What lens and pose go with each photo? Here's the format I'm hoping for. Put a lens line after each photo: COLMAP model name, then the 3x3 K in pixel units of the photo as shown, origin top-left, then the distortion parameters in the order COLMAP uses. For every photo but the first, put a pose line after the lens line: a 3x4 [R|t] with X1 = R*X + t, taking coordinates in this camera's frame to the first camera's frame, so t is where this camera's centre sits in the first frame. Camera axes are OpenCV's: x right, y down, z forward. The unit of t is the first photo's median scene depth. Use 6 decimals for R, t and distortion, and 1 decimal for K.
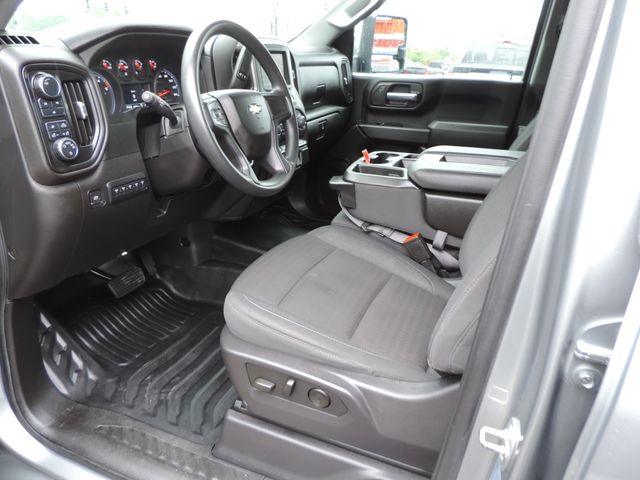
lens RADIAL K [[447.3, 0, 320.0], [0, 447.3, 240.0], [0, 0, 1]] dist [-0.035769, 0.001362]
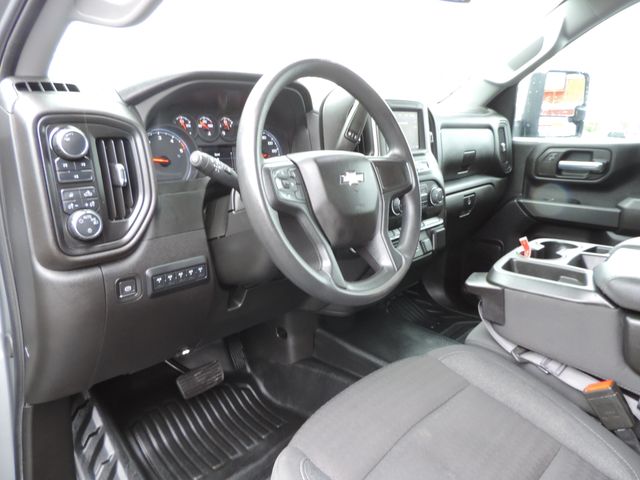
lens RADIAL K [[448.5, 0, 320.0], [0, 448.5, 240.0], [0, 0, 1]] dist [-0.015237, -0.000979]
pose [[0.943616, 0.059084, -0.325728, 0.031611], [-0.107196, 0.985465, -0.131787, -0.082027], [0.313207, 0.159273, 0.936234, 0.278693]]
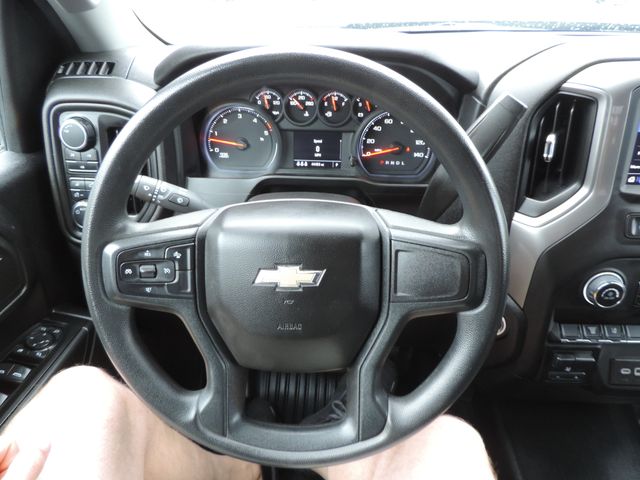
lens RADIAL K [[448.5, 0, 320.0], [0, 448.5, 240.0], [0, 0, 1]] dist [-0.015237, -0.000979]
pose [[0.338258, 0.417652, -0.843296, 0.150019], [-0.361935, 0.884929, 0.293093, -0.358154], [0.868668, 0.206077, 0.450497, 0.672177]]
